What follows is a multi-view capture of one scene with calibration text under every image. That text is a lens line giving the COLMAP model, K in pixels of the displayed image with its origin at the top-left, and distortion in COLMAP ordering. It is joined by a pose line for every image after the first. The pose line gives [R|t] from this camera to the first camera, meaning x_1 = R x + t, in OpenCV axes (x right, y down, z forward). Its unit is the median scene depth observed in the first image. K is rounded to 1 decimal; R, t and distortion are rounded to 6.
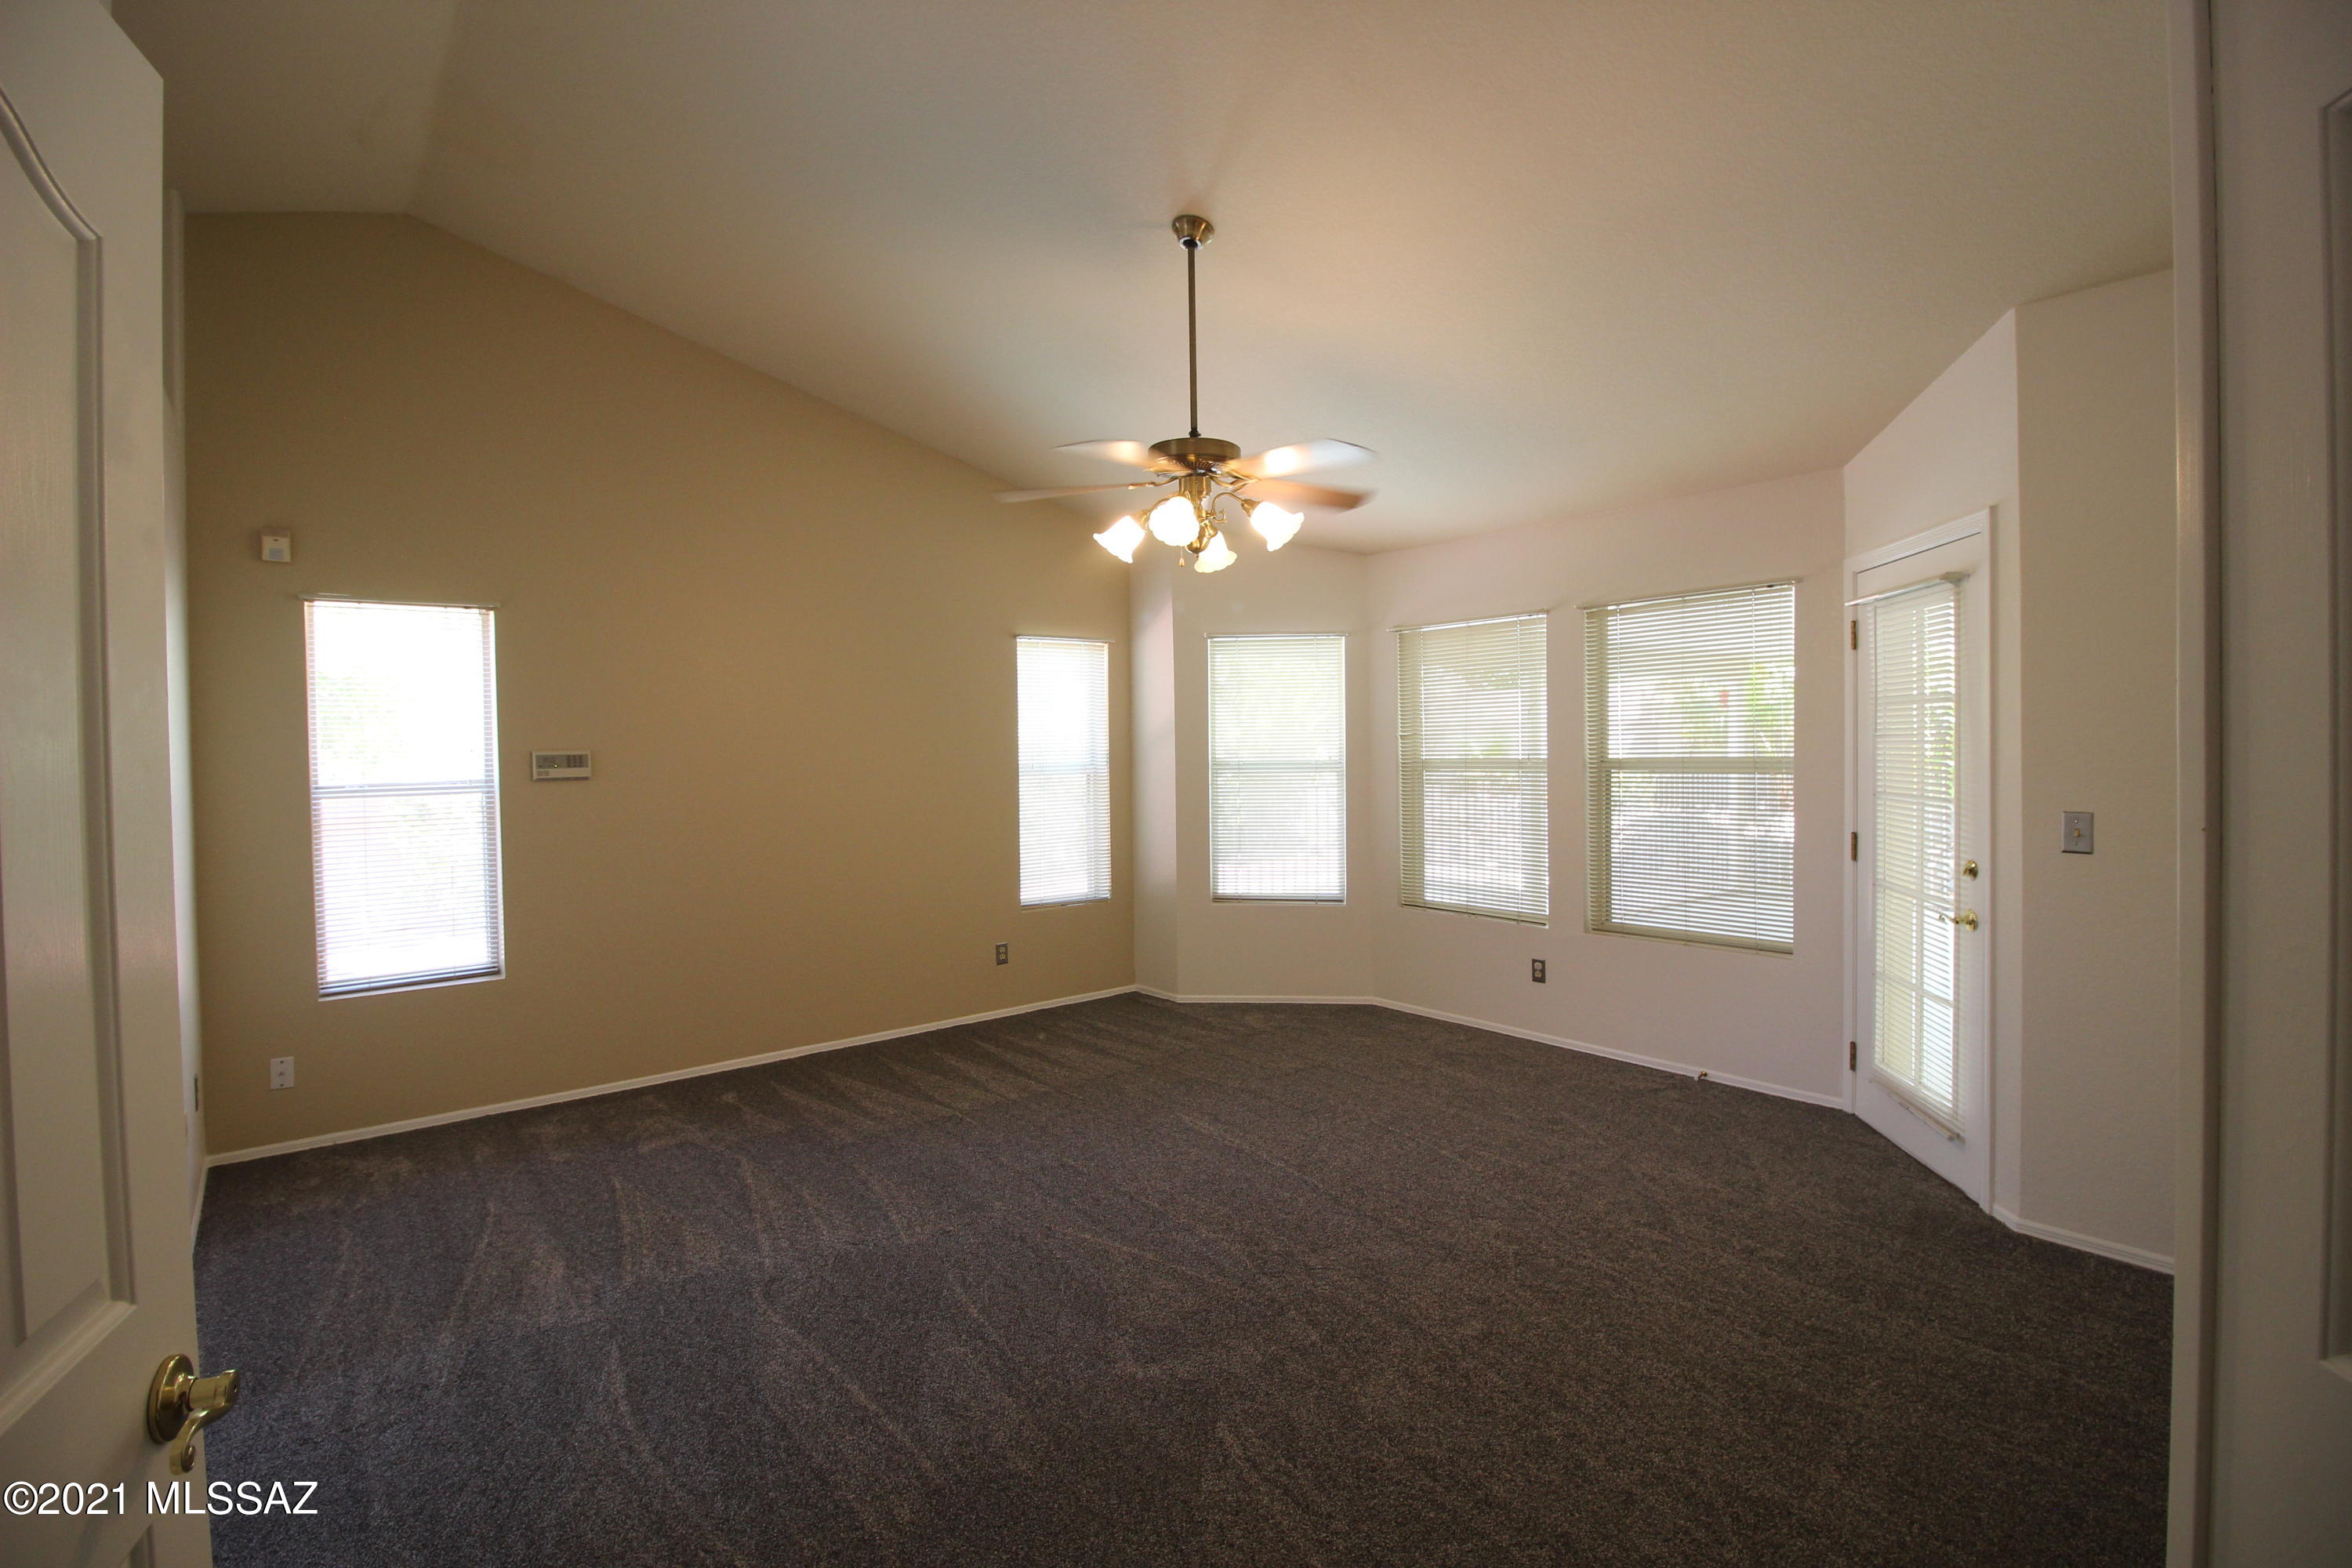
lens RADIAL K [[1084.6, 0, 1173.5], [0, 1084.6, 763.9], [0, 0, 1]] dist [0.000539, -0.014459]
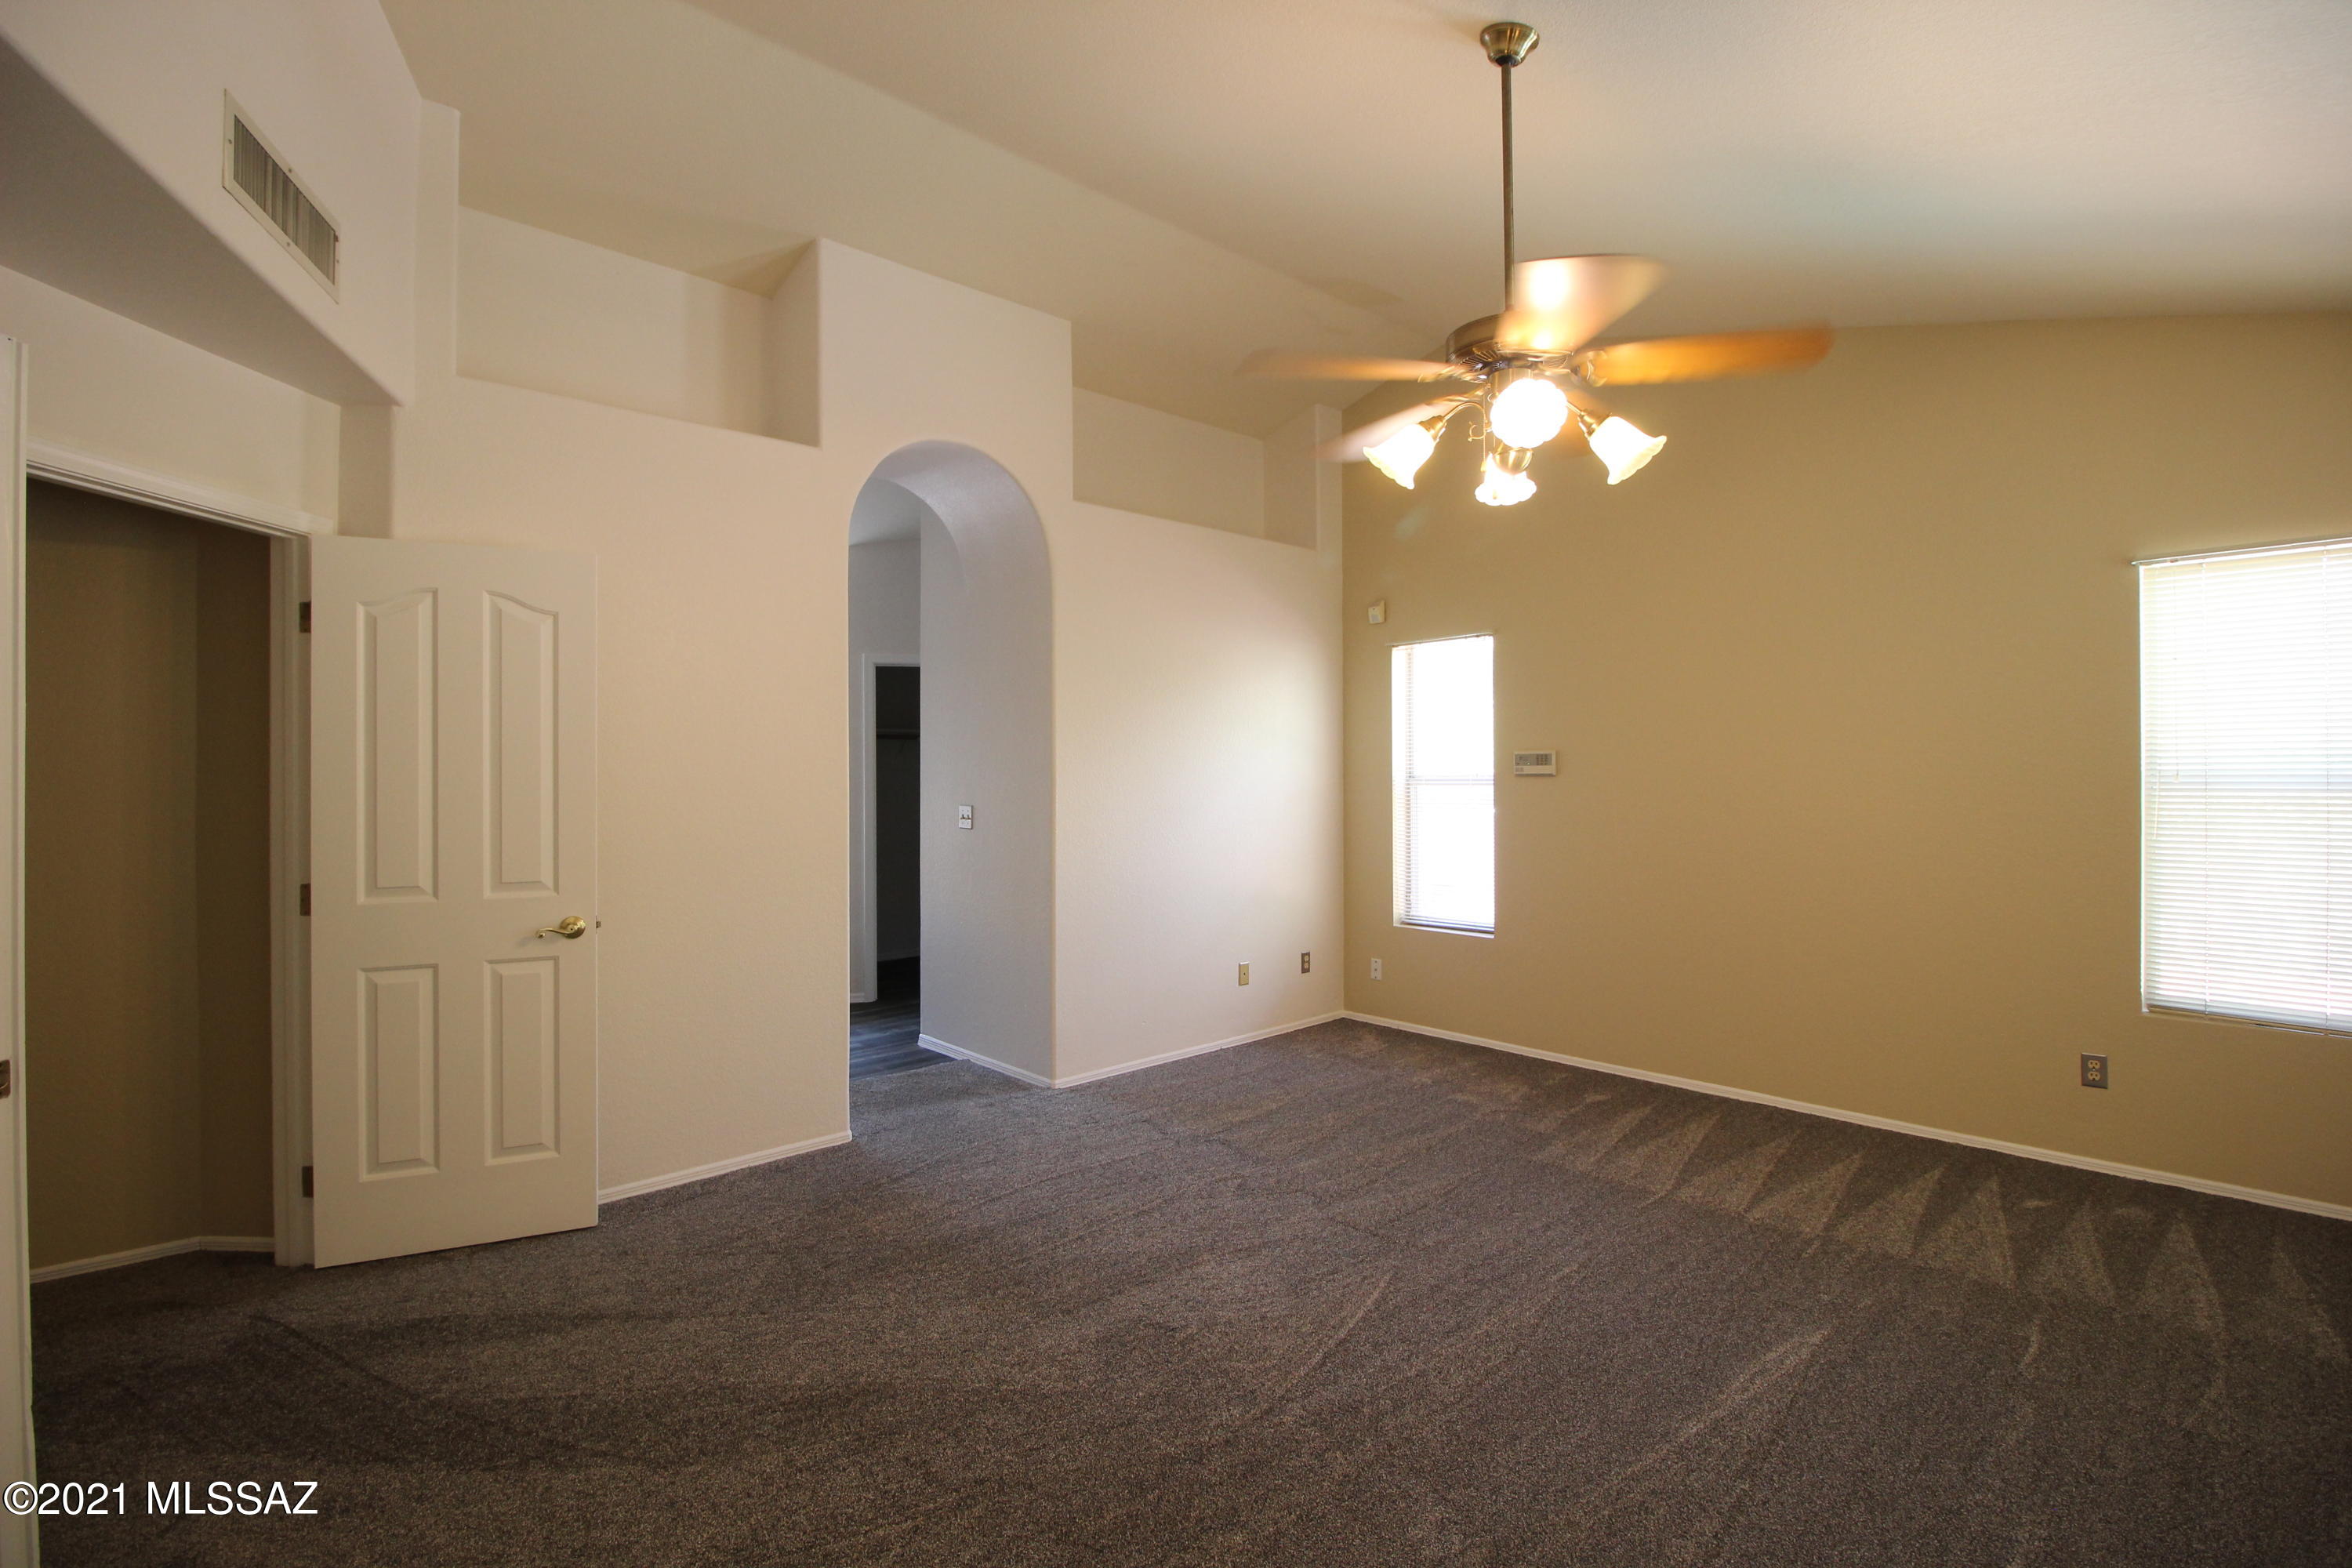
lens RADIAL K [[1084.6, 0, 1173.5], [0, 1084.6, 763.9], [0, 0, 1]] dist [0.000539, -0.014459]
pose [[0.071723, 0.014494, -0.997319, 0.559256], [-0.008040, 0.999870, 0.013953, -0.011315], [0.997392, 0.007017, 0.071830, 0.542845]]
